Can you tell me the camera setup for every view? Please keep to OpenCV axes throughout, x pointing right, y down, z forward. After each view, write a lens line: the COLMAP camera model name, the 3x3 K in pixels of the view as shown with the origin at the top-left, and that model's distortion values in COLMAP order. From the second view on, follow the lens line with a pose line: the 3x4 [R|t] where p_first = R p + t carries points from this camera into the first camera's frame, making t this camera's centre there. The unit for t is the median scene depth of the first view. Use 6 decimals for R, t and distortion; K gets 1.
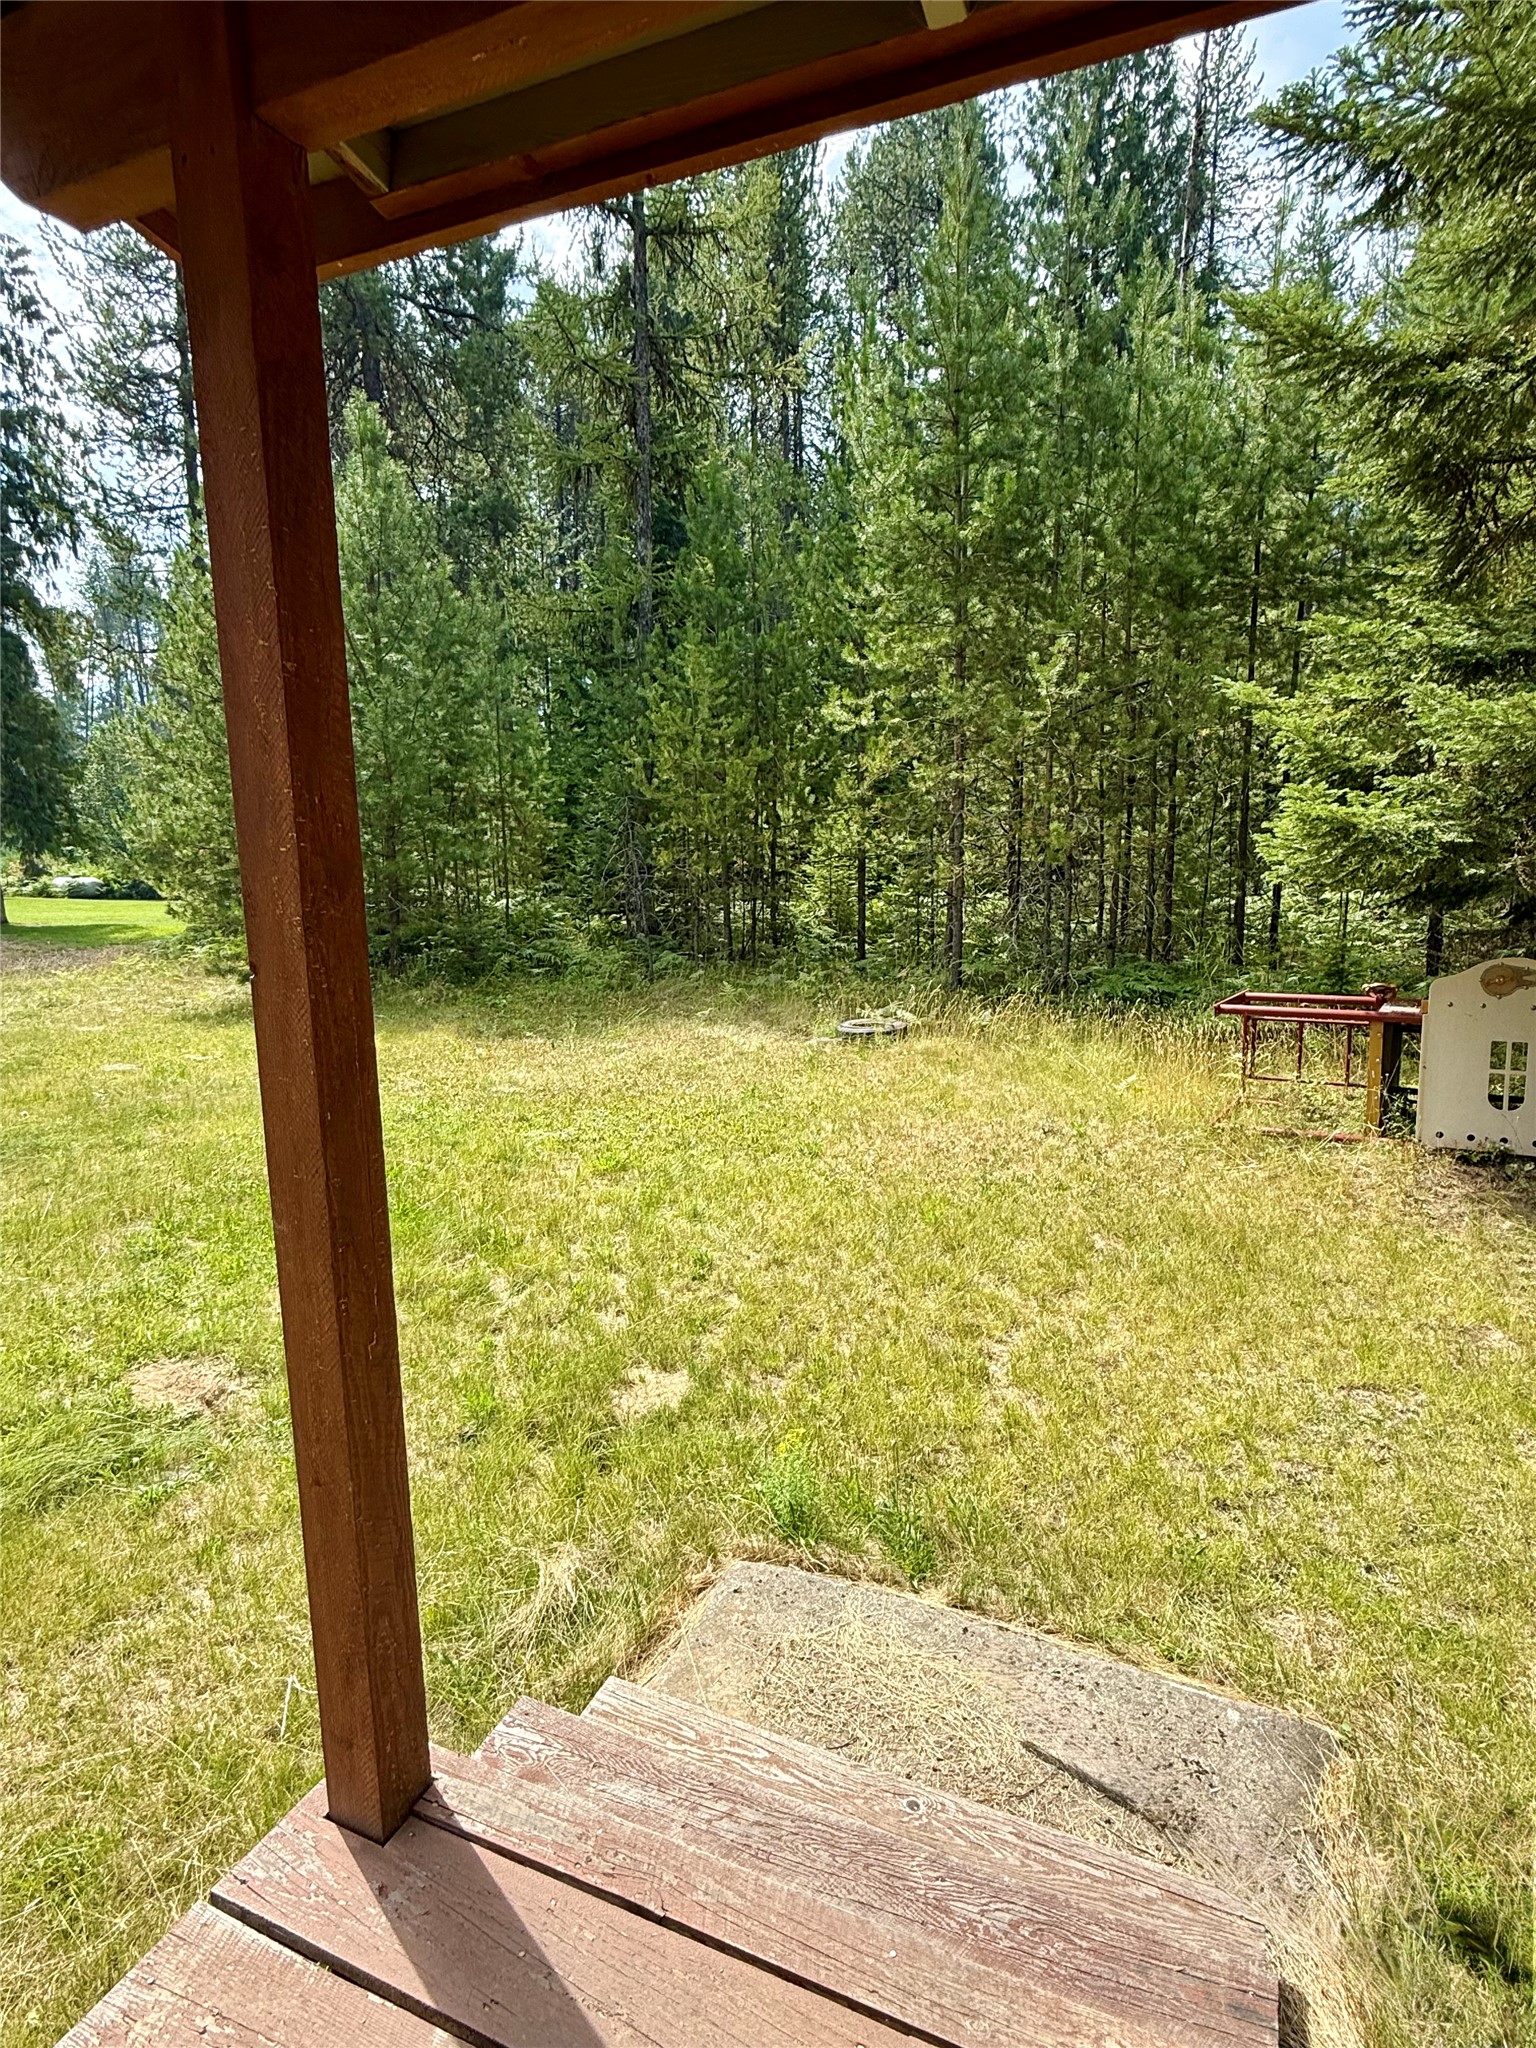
lens RADIAL K [[1074.6, 0, 777.2], [0, 1074.6, 1031.6], [0, 0, 1]] dist [-0.001564, -0.000241]
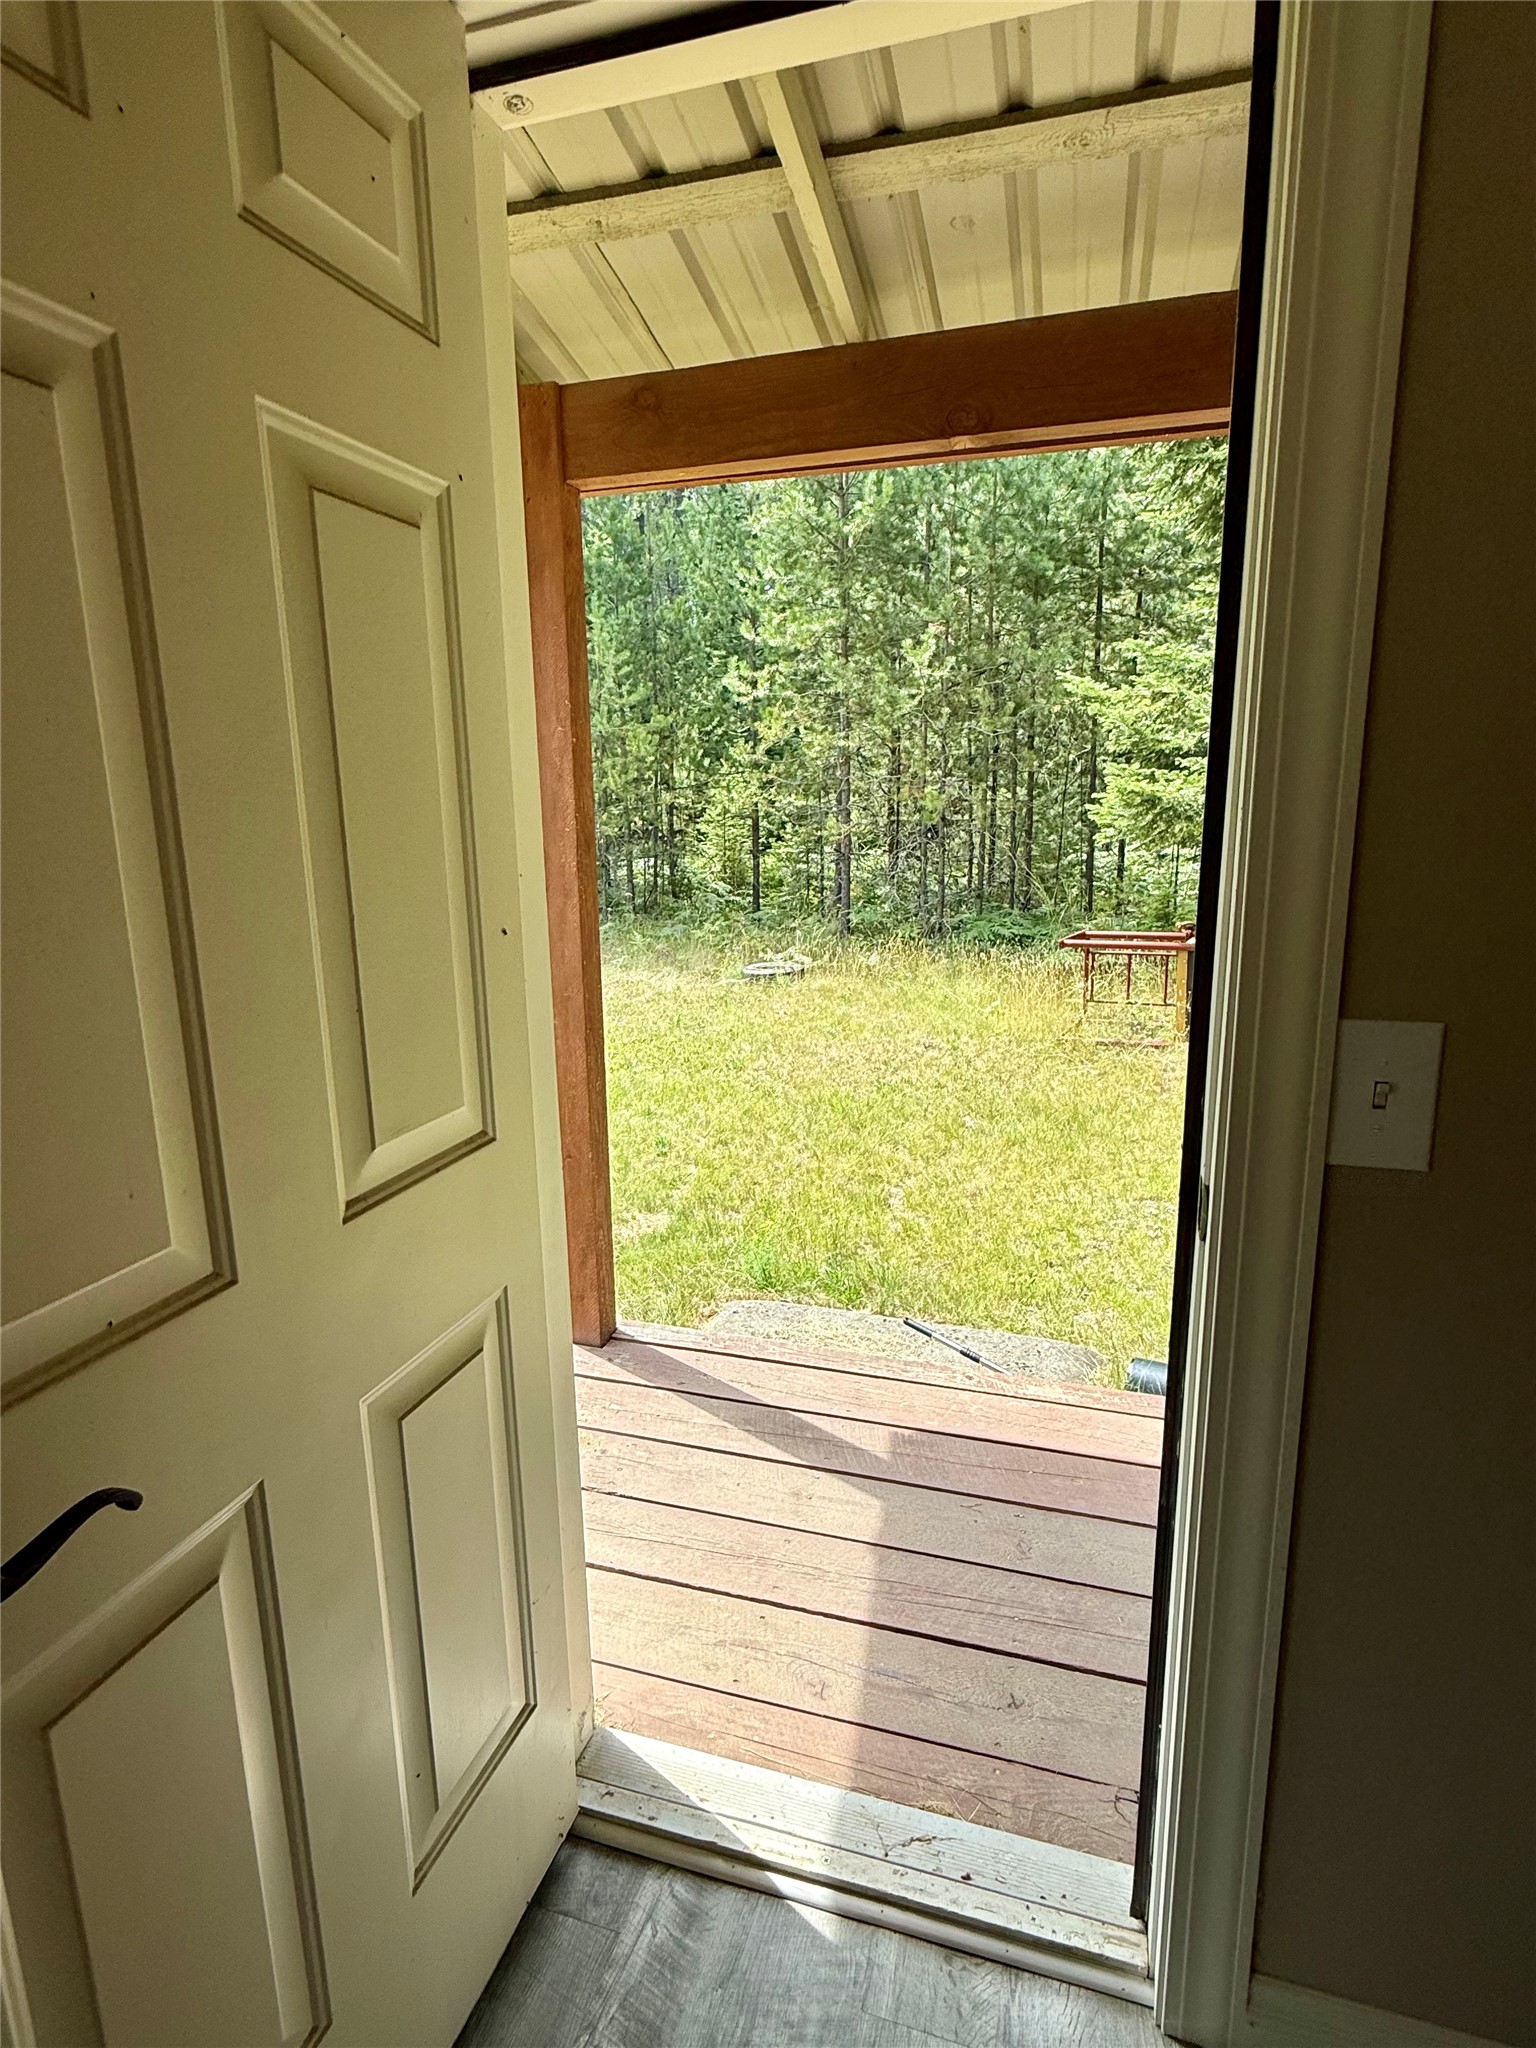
lens RADIAL K [[1074.6, 0, 777.2], [0, 1074.6, 1031.6], [0, 0, 1]] dist [-0.001564, -0.000241]
pose [[0.993622, -0.022136, 0.110571, -0.032431], [0.017853, 0.999057, 0.039580, 0.015673], [-0.111343, -0.037353, 0.993080, -0.117520]]
